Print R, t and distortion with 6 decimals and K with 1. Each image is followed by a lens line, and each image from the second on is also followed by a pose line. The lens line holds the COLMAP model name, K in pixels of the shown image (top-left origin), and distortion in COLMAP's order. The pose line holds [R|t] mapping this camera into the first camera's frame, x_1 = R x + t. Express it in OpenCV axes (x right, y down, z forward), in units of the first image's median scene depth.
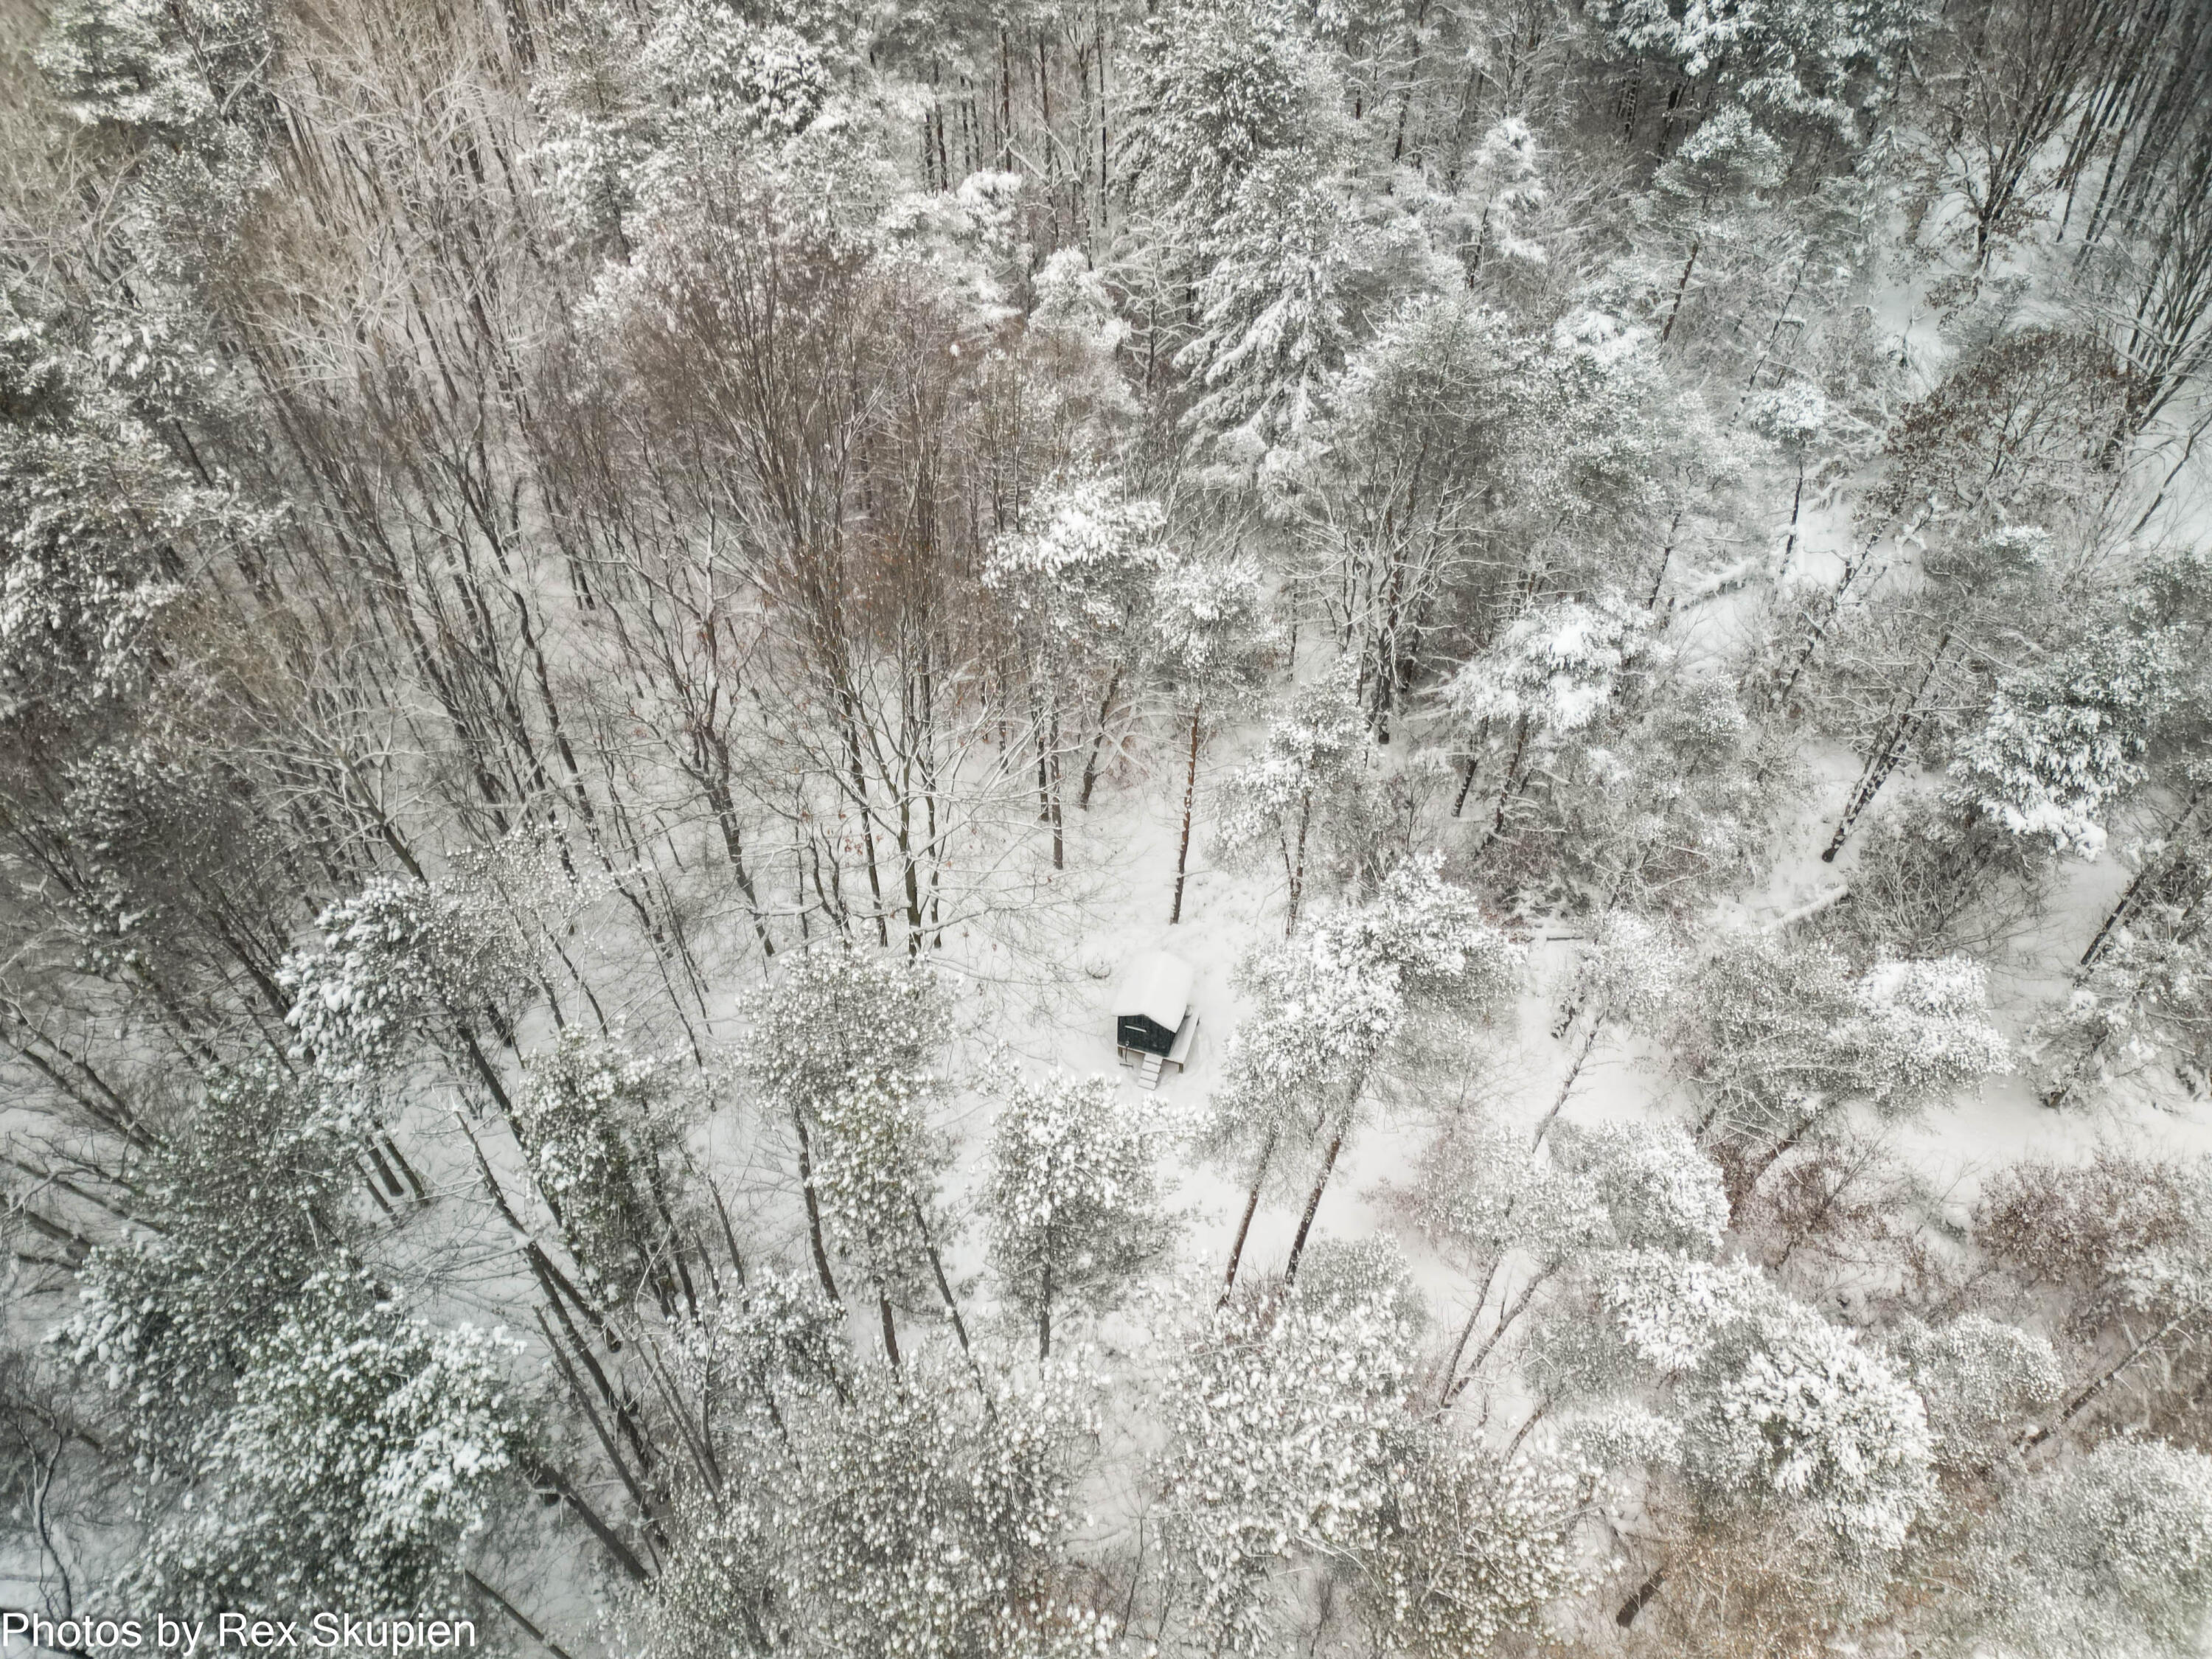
lens RADIAL K [[1362.9, 0, 1106.0], [0, 1362.9, 829.5], [0, 0, 1]] dist [0.039872, -0.059078]
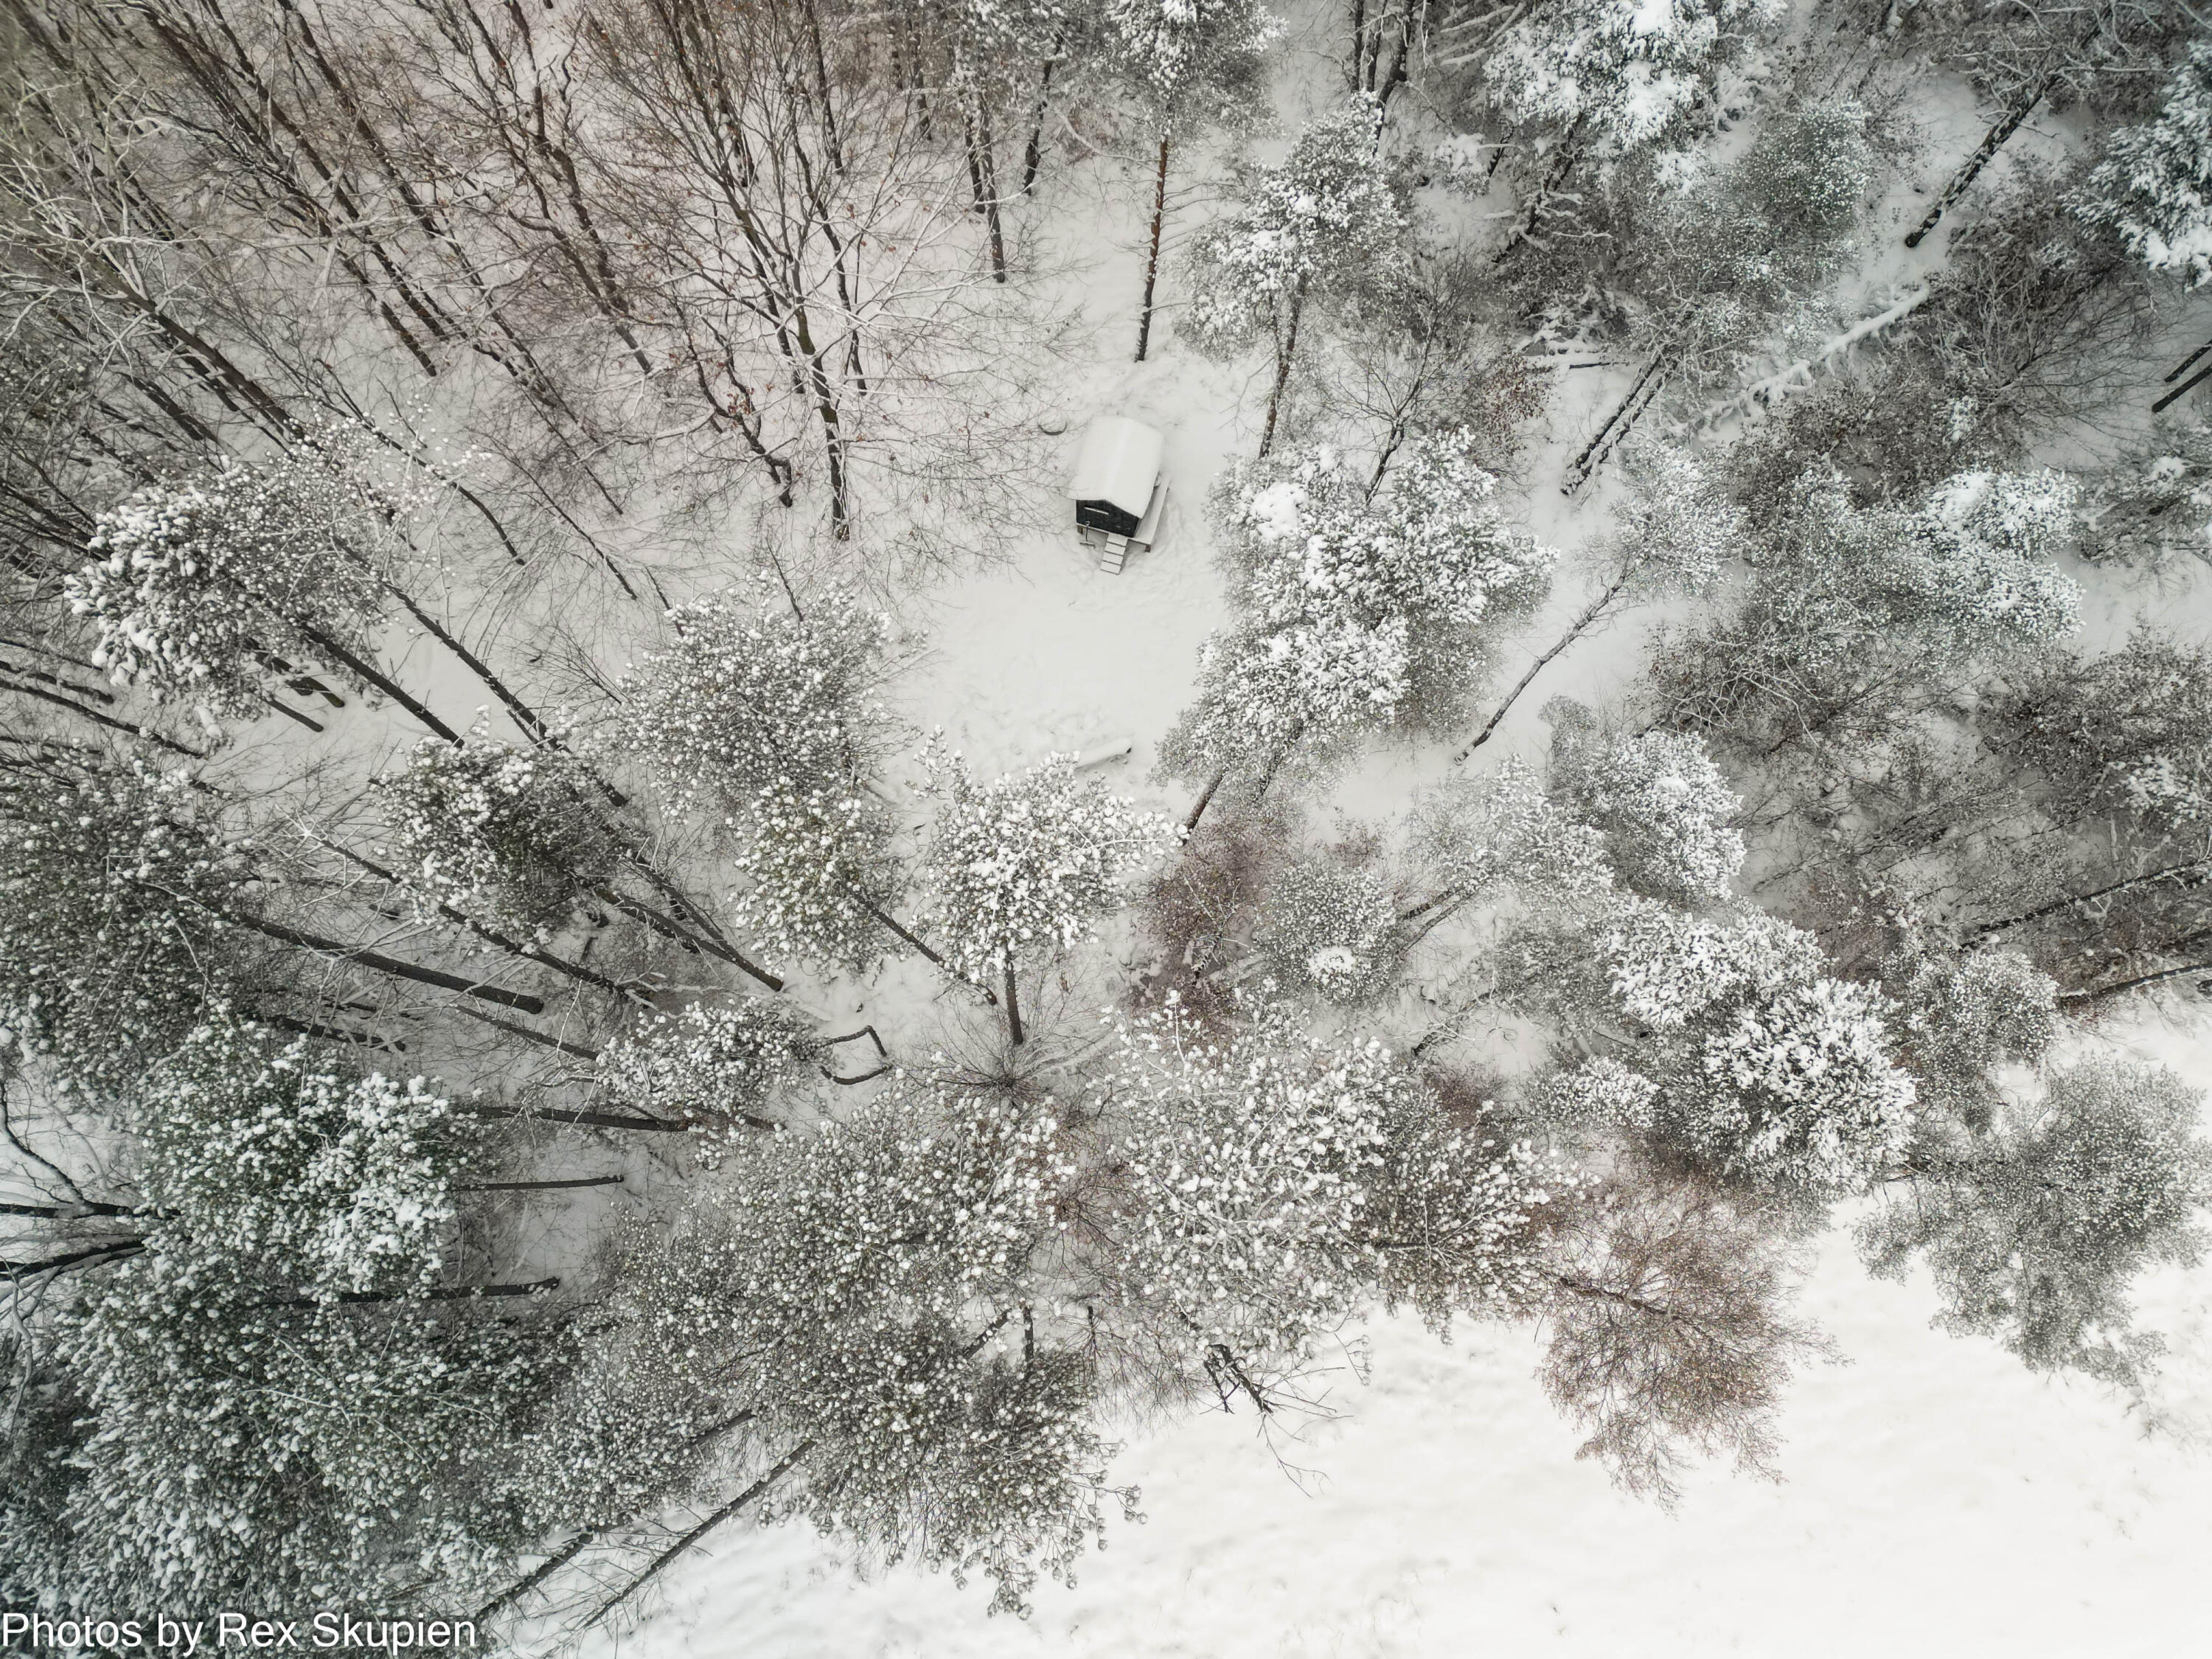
lens RADIAL K [[1424.0, 0, 1106.0], [0, 1424.0, 829.5], [0, 0, 1]] dist [0.042047, -0.039971]
pose [[0.999435, -0.027879, 0.018776, 0.009310], [0.016362, 0.891482, 0.452760, -0.182164], [-0.029362, -0.452197, 0.891435, 0.164406]]
